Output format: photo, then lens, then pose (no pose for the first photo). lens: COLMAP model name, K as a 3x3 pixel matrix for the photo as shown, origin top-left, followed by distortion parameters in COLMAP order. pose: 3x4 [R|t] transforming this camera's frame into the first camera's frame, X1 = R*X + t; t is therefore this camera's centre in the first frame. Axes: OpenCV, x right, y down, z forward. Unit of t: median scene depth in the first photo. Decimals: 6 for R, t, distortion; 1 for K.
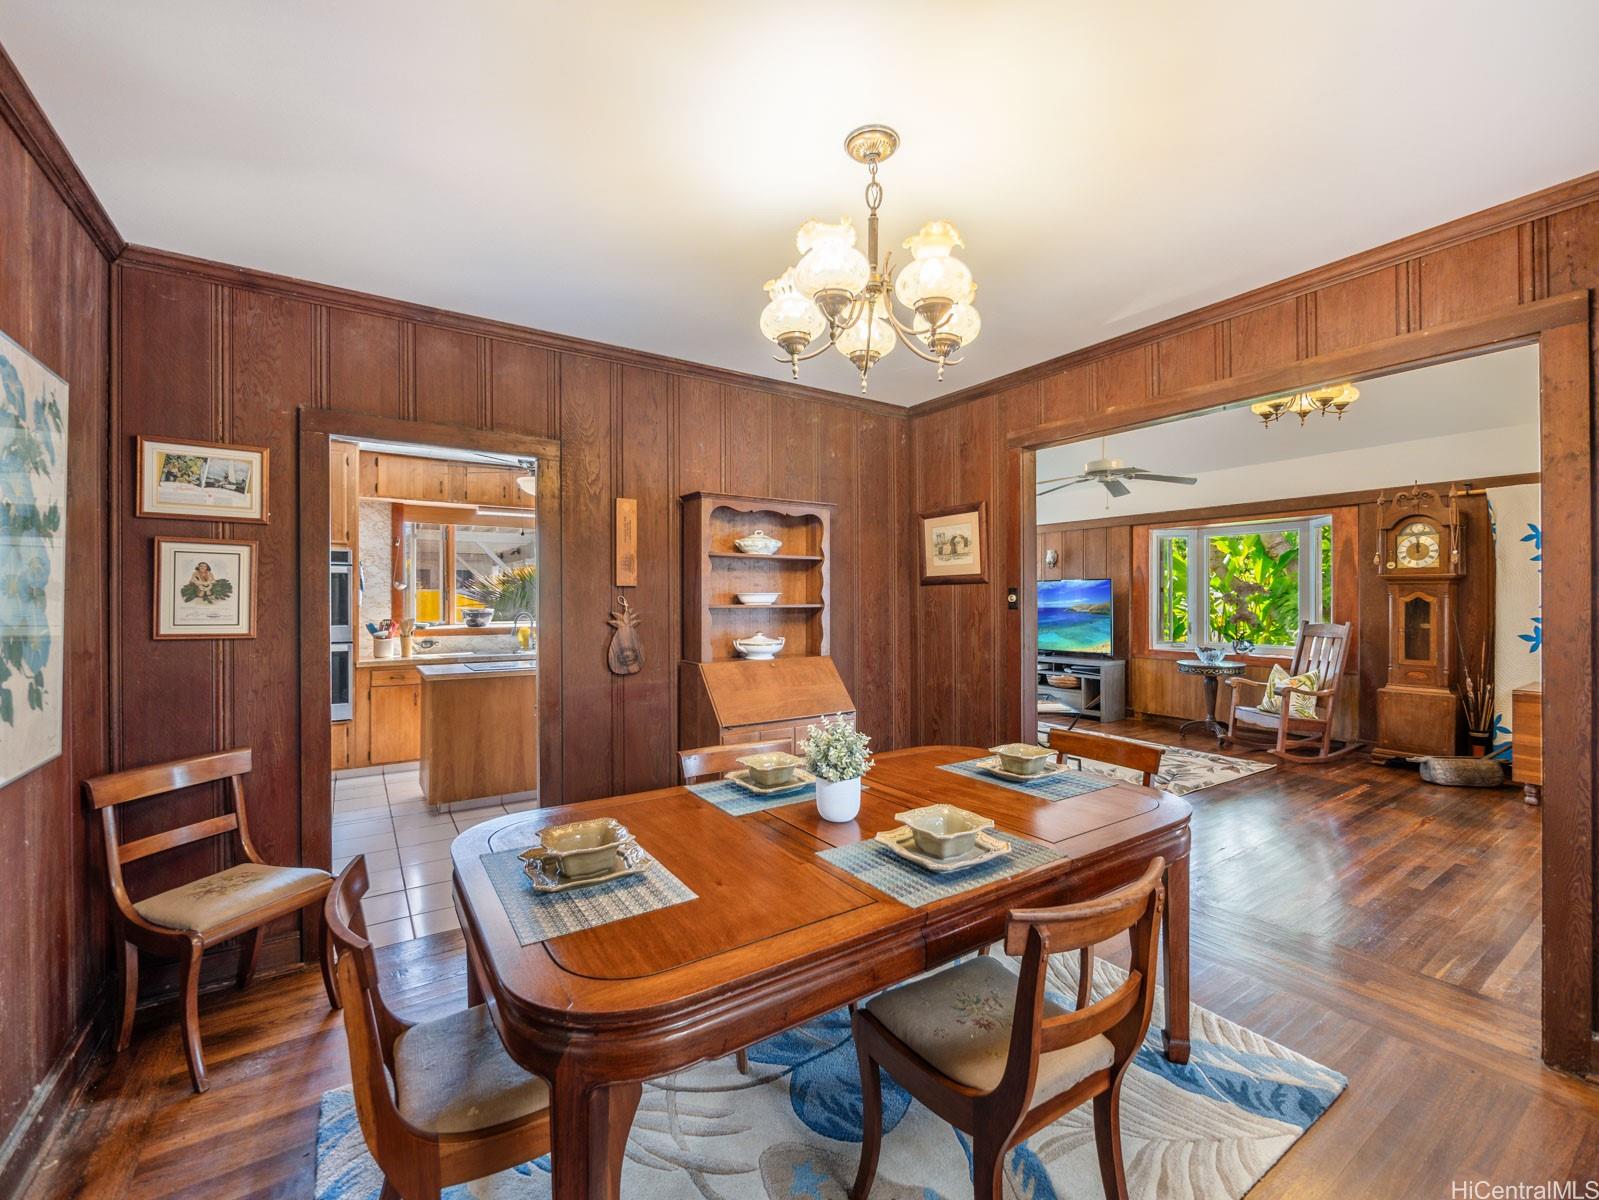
lens RADIAL K [[671.2, 0, 798.4], [0, 671.2, 597.9], [0, 0, 1]] dist [-0.004192, 0.000033]
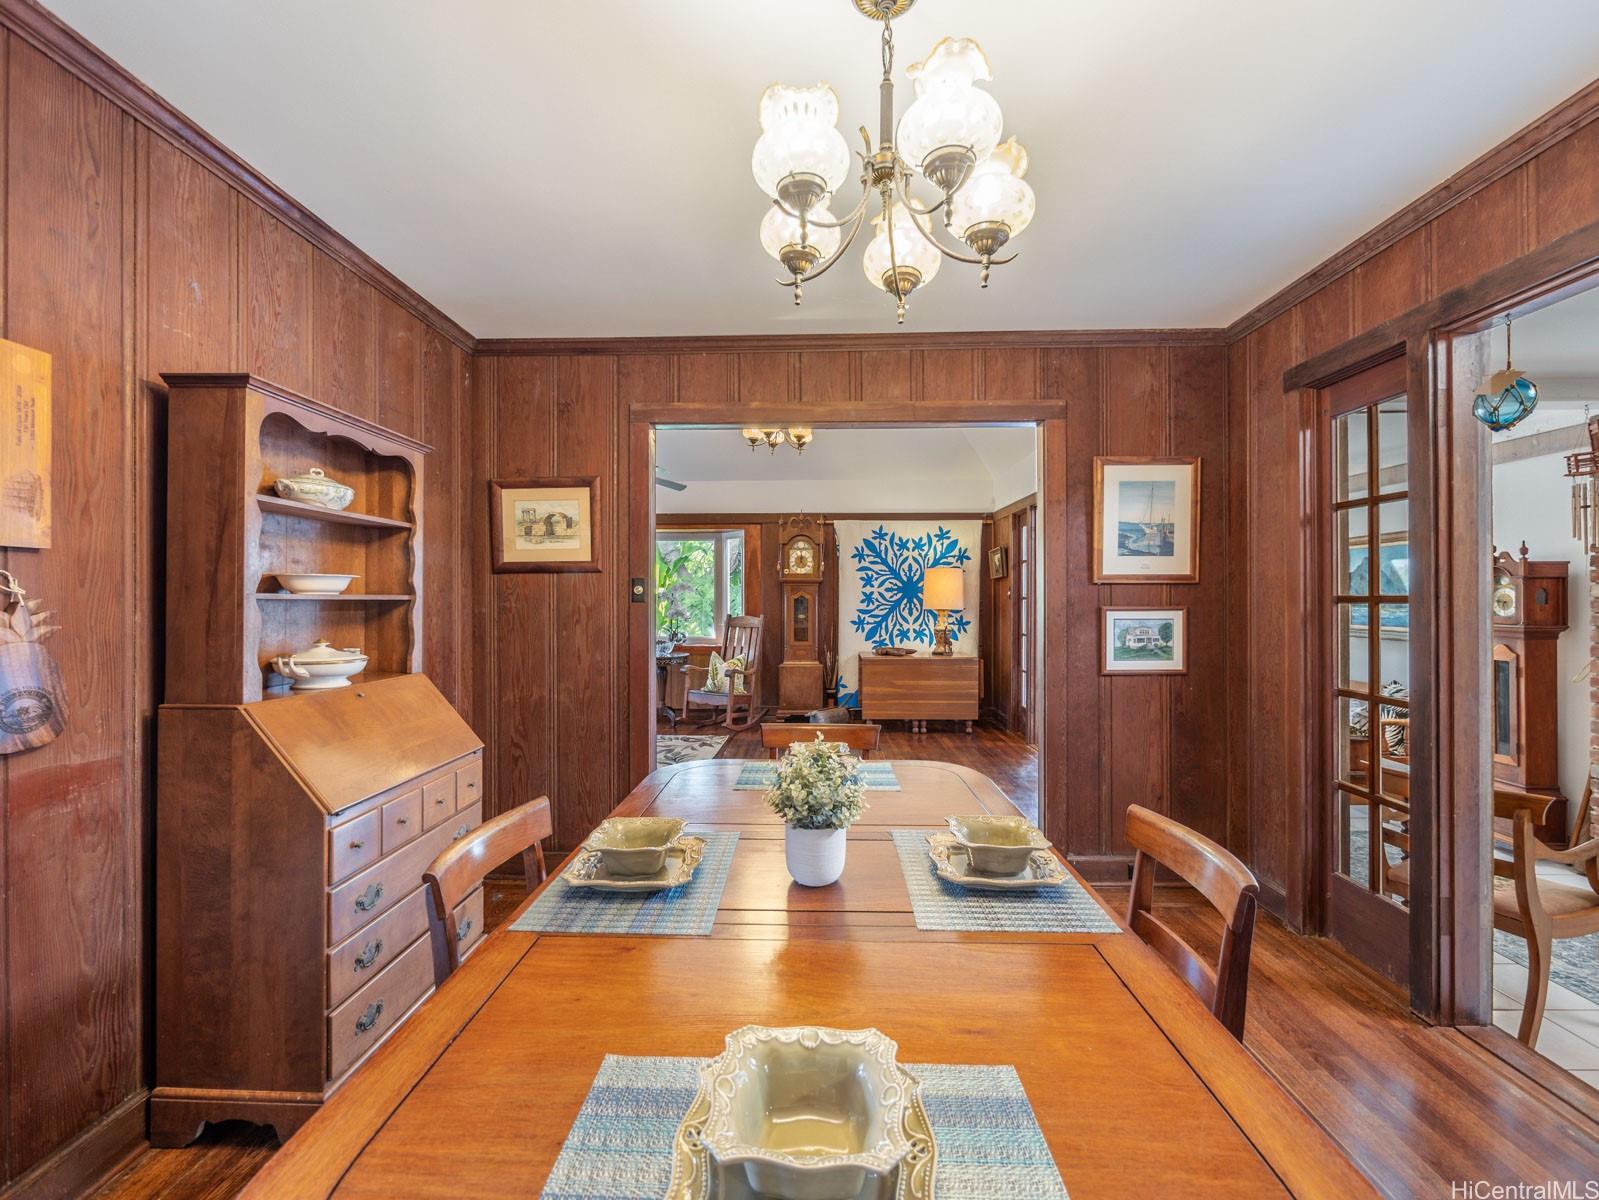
lens RADIAL K [[671.2, 0, 796.9], [0, 671.2, 597.0], [0, 0, 1]] dist [-0.004192, 0.000033]
pose [[0.585131, 0.004607, 0.810926, -0.253298], [0.000064, 0.999984, -0.005727, 0.013606], [-0.810939, 0.003403, 0.585121, 0.278105]]
